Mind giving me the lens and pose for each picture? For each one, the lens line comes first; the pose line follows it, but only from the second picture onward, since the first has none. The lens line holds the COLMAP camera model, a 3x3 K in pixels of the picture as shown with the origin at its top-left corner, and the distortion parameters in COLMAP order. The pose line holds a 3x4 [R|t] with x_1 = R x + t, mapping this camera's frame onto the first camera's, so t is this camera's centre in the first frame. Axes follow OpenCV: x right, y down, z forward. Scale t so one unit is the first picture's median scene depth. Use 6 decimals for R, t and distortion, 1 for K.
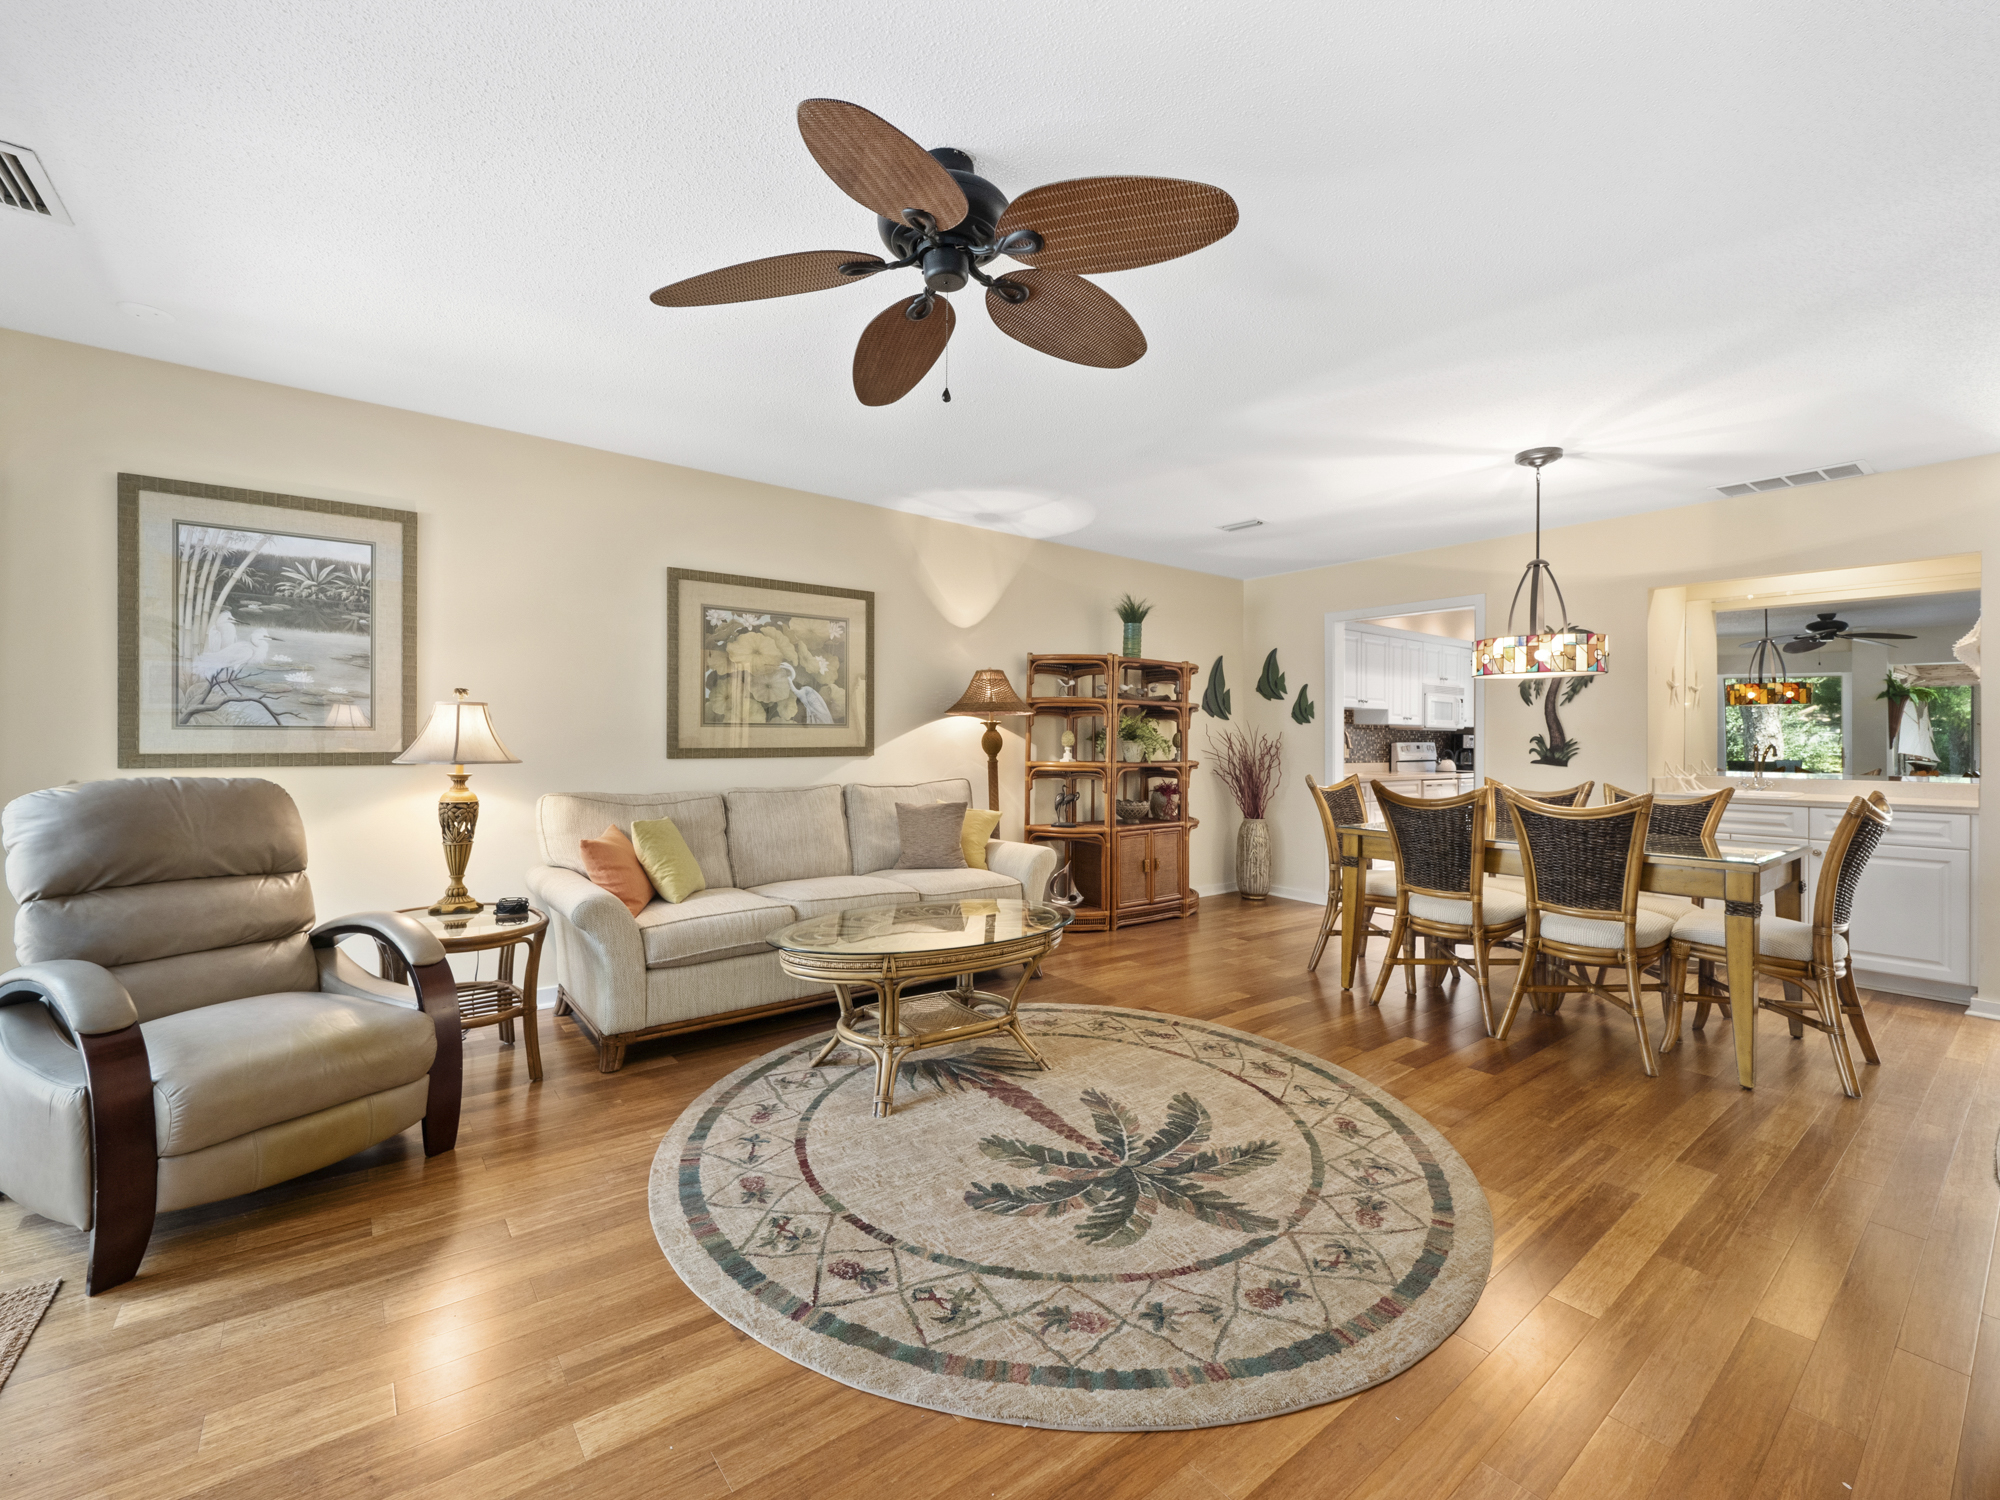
lens RADIAL K [[854.1, 0, 998.9], [0, 854.1, 738.1], [0, 0, 1]] dist [0.002586, 0.000121]
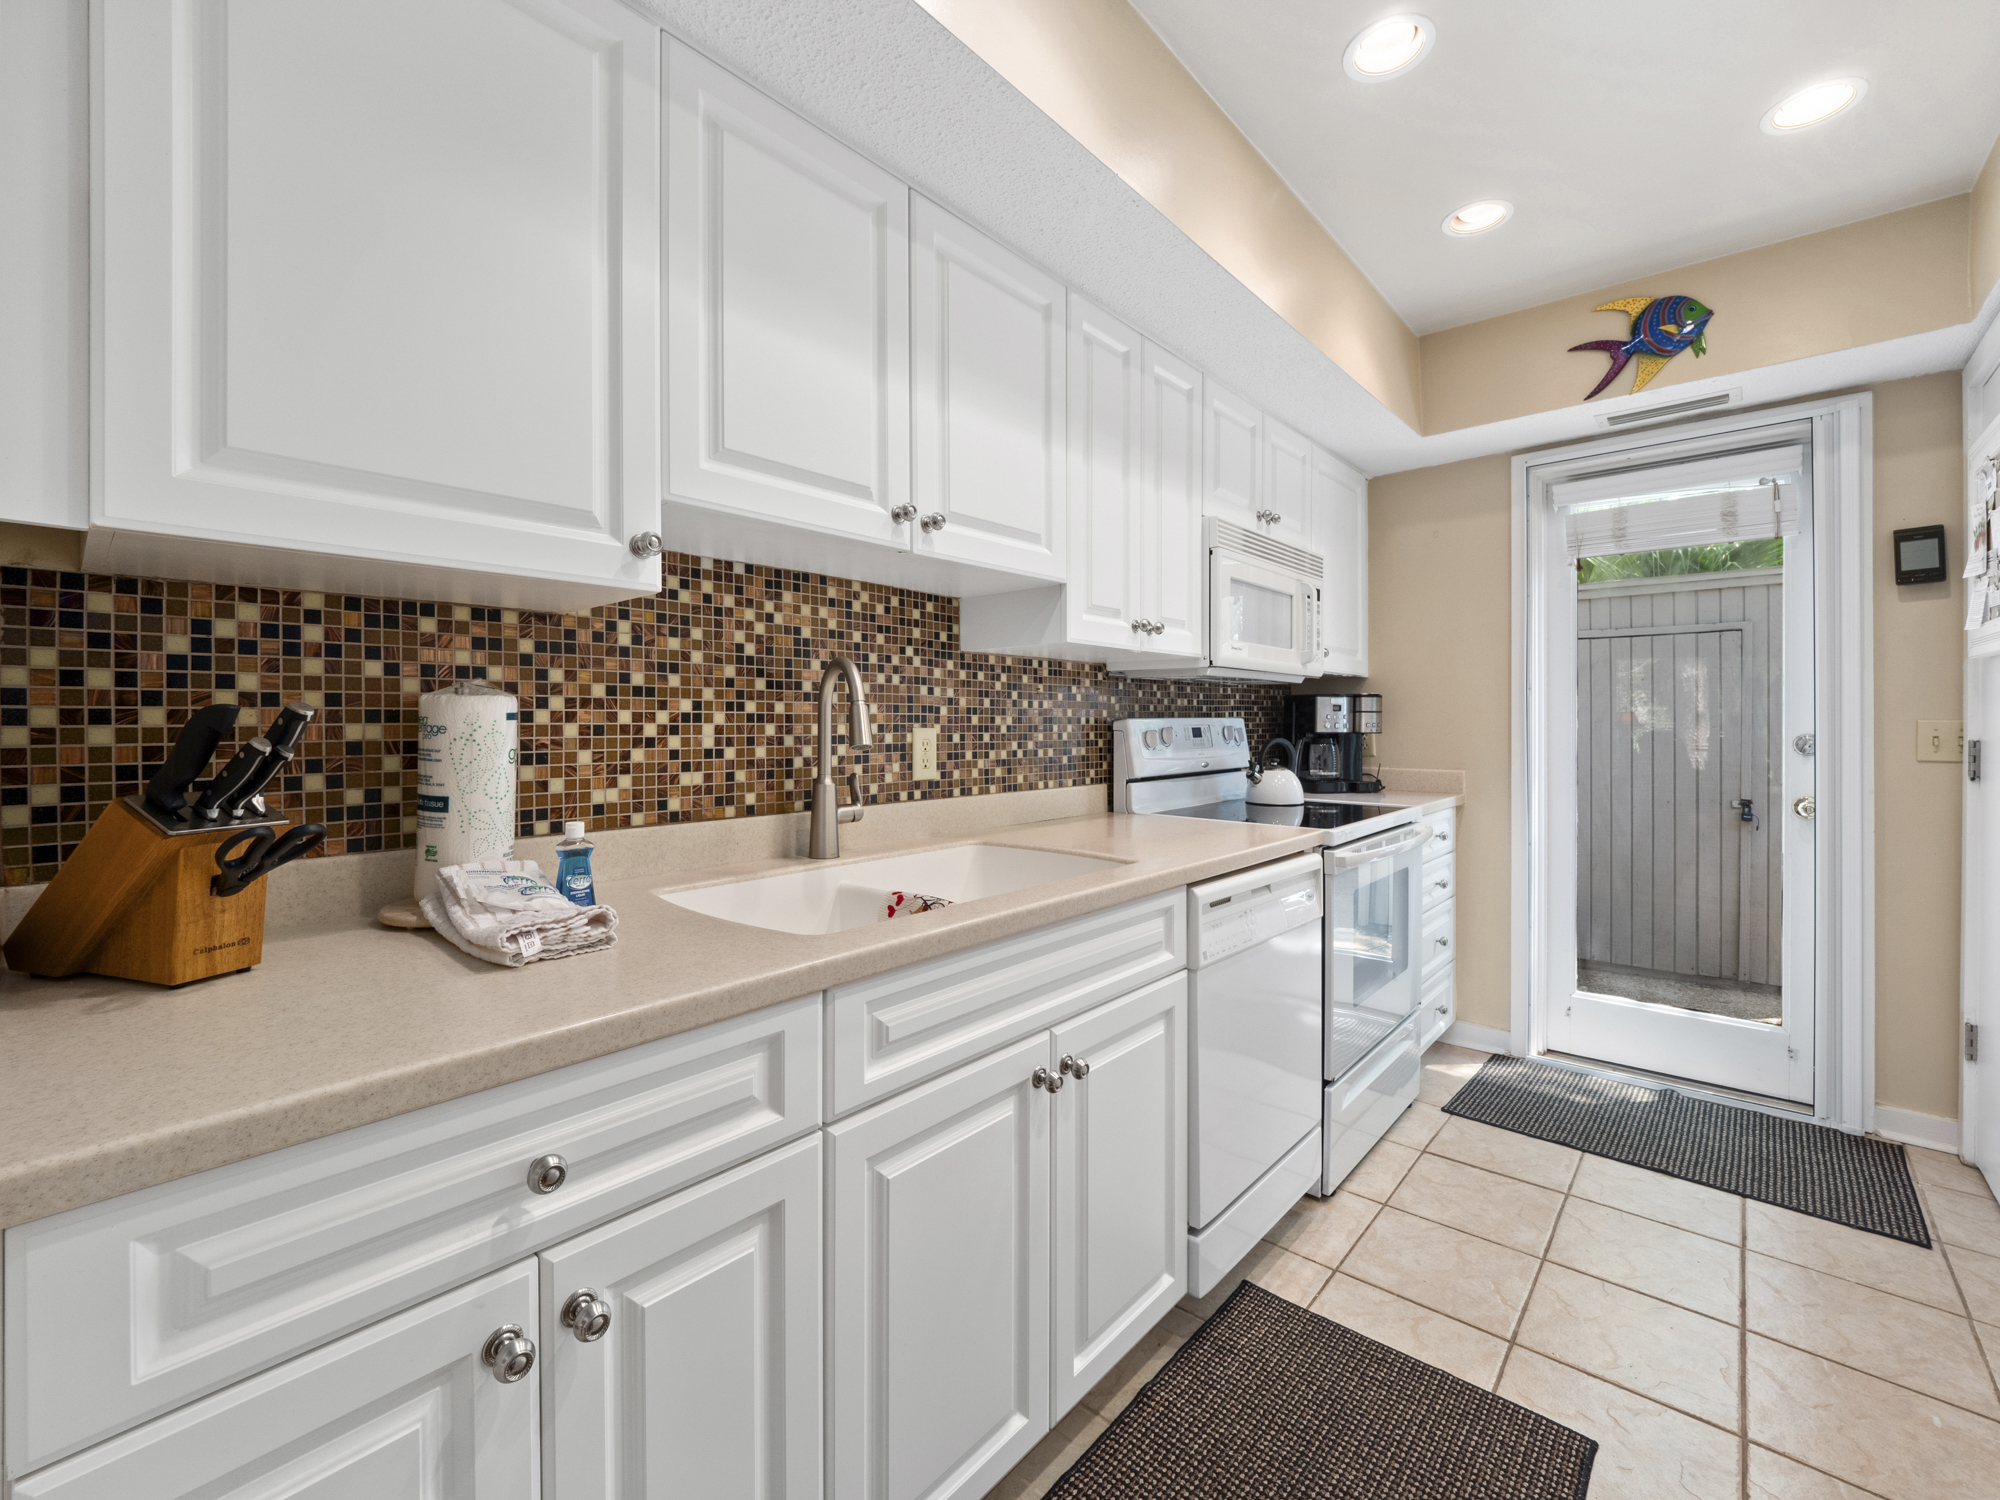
lens RADIAL K [[836.4, 0, 979.1], [0, 836.4, 727.0], [0, 0, 1]] dist [0.000495, -0.000098]
pose [[0.987221, -0.014267, 0.158719, 0.885678], [0.013602, 0.999894, 0.005279, 0.013793], [-0.158777, -0.003053, 0.987310, 1.724454]]
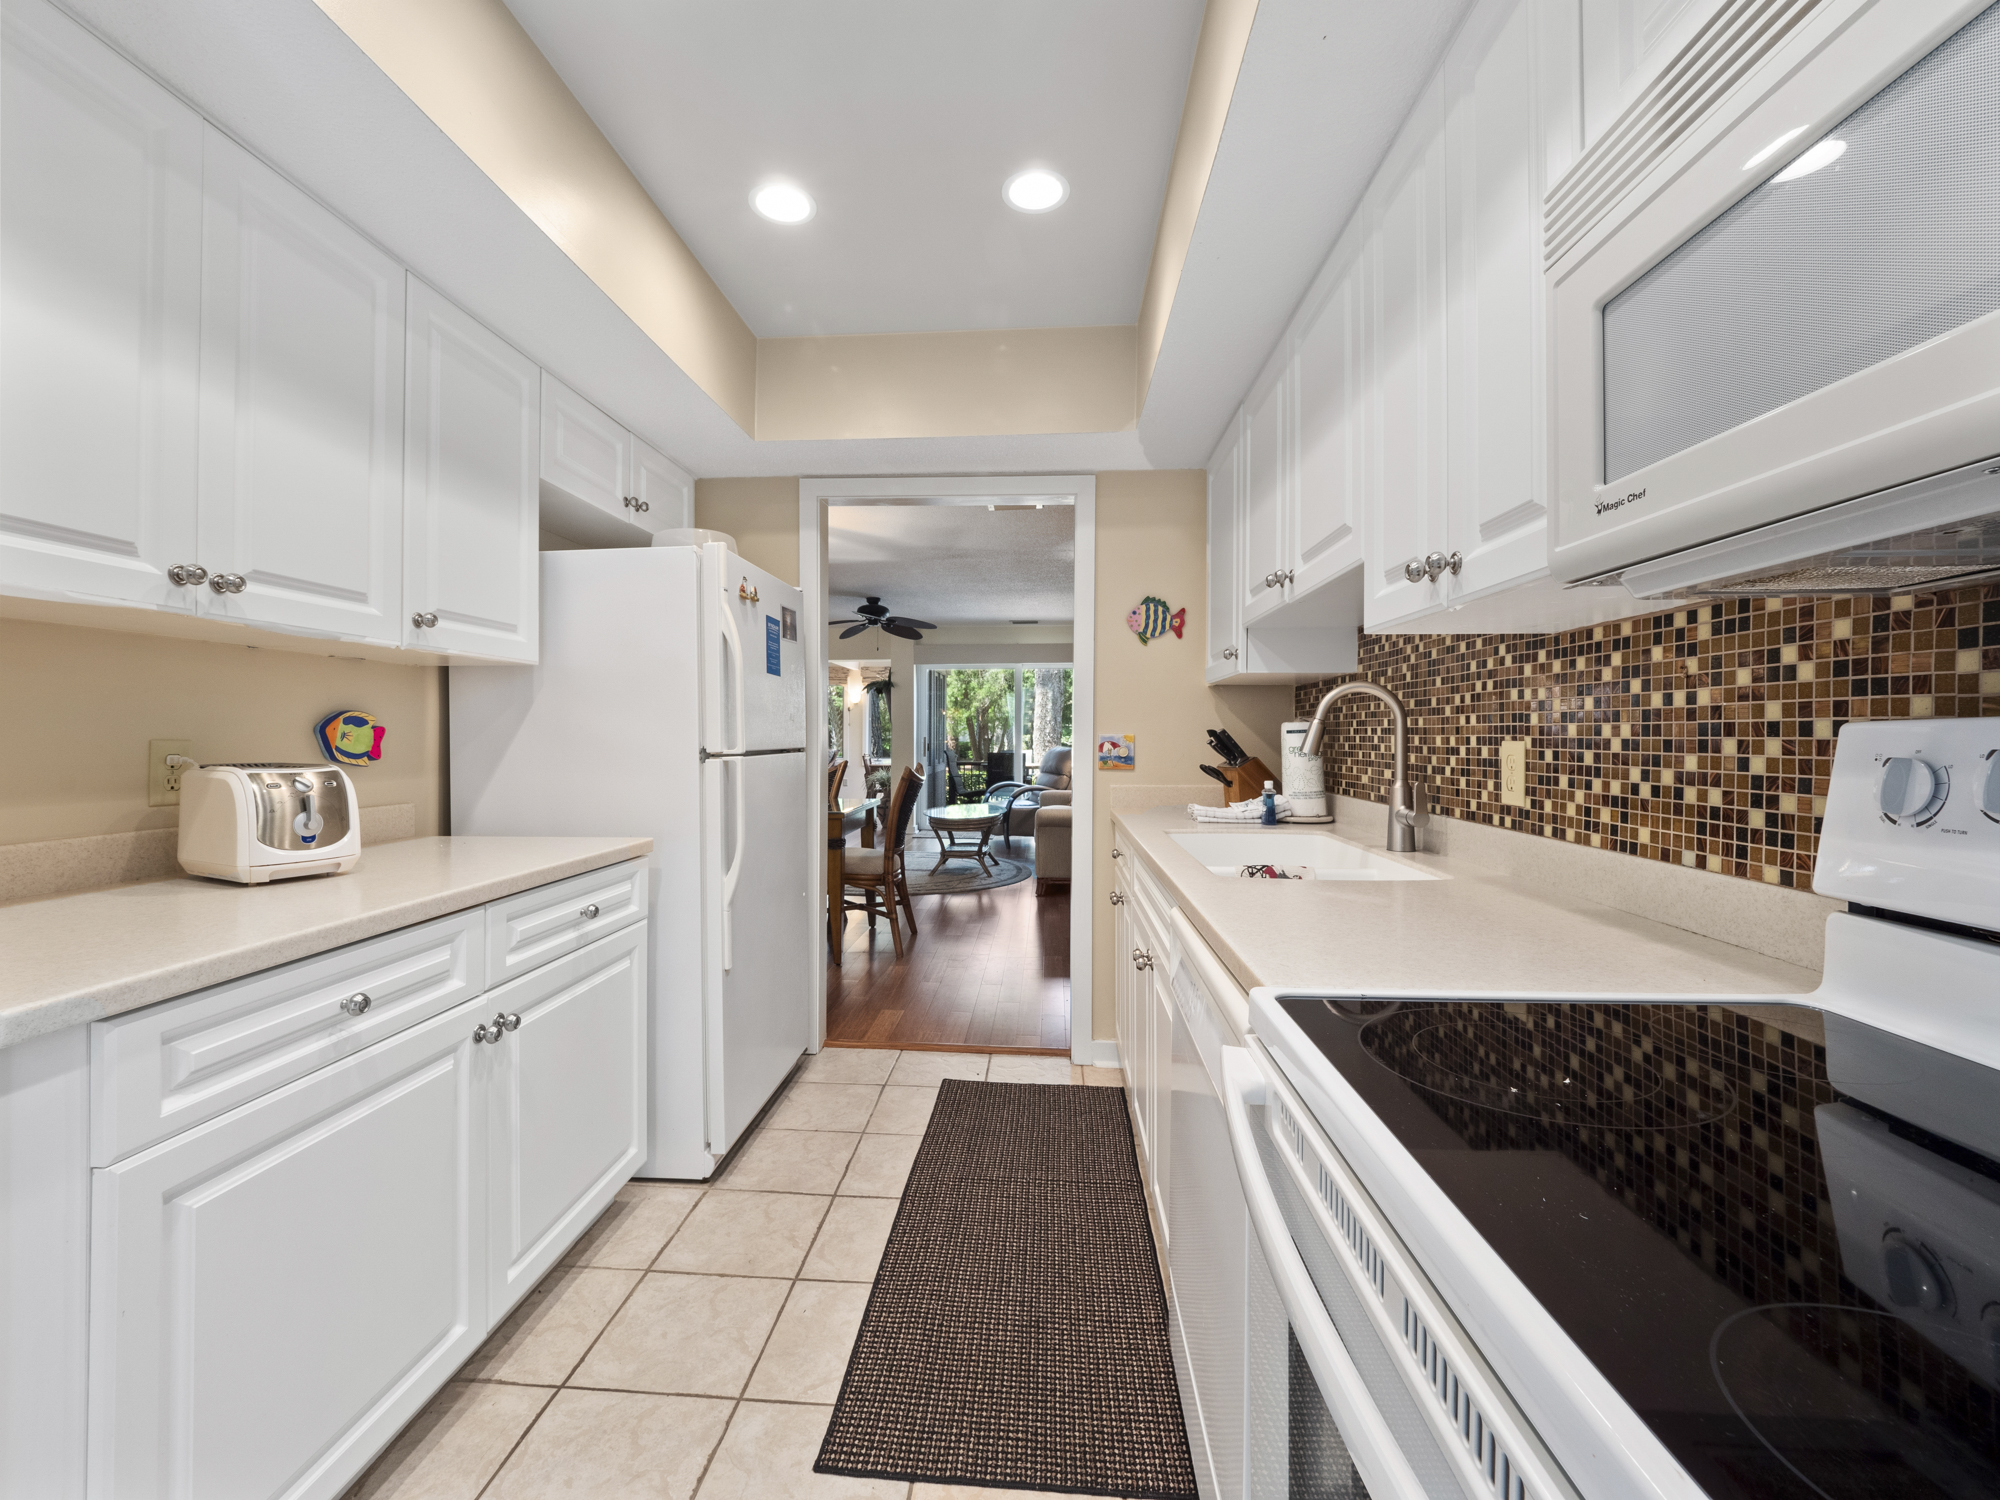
lens RADIAL K [[836.4, 0, 979.1], [0, 836.4, 727.0], [0, 0, 1]] dist [0.000495, -0.000098]
pose [[-0.683001, -0.017839, -0.730200, 1.504639], [-0.005837, 0.999803, -0.018966, 0.019889], [0.730394, -0.008691, -0.682970, 2.425213]]
